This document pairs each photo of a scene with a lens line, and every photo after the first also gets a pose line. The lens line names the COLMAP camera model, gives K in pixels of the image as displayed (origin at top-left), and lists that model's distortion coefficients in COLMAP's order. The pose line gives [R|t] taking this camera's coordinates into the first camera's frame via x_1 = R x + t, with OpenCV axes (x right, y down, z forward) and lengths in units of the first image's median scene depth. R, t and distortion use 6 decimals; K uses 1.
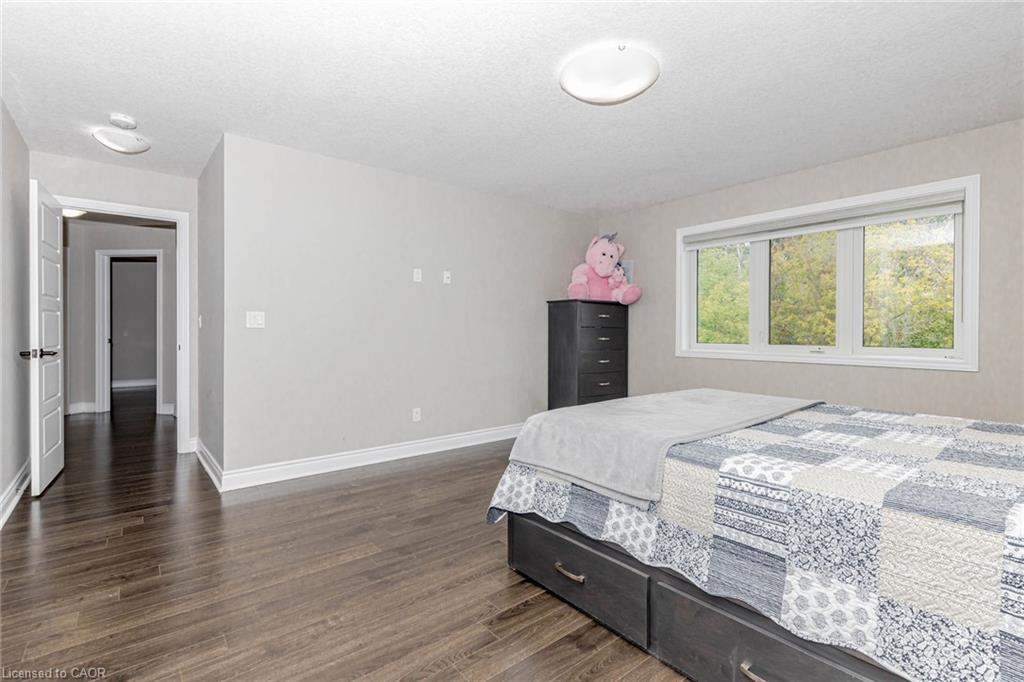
lens RADIAL K [[462.1, 0, 511.4], [0, 462.1, 333.7], [0, 0, 1]] dist [0.002698, 0.000471]
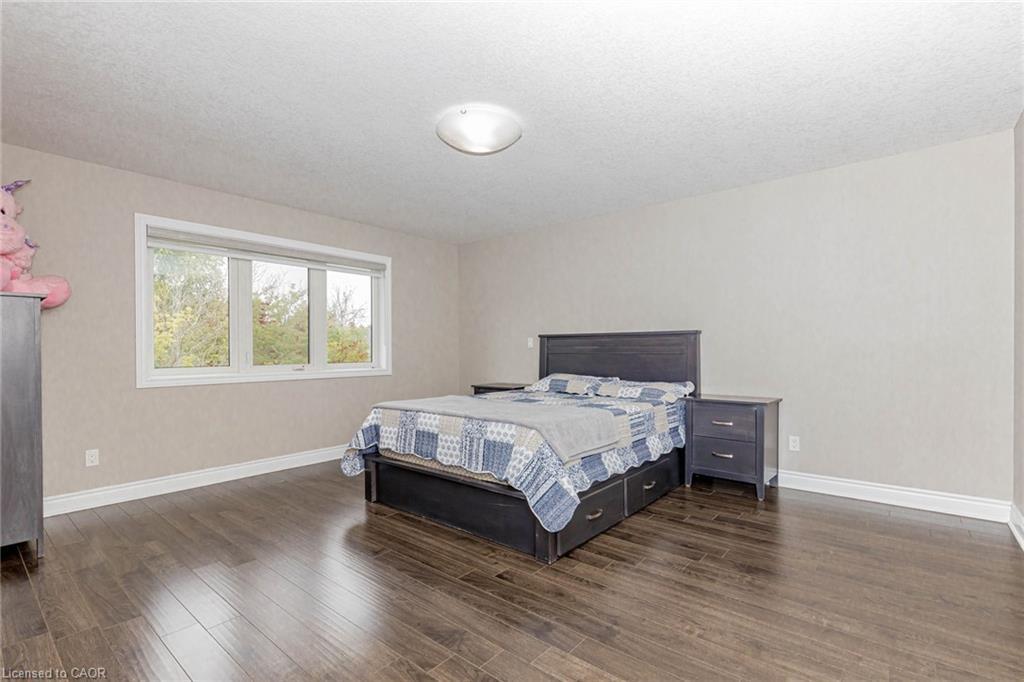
lens RADIAL K [[462.1, 0, 514.2], [0, 462.1, 348.1], [0, 0, 1]] dist [0.002698, 0.000471]
pose [[-0.171458, 0.002288, 0.985189, -1.288231], [0.011017, 0.999939, -0.000404, -0.017992], [-0.985130, 0.010784, -0.171473, 1.508183]]
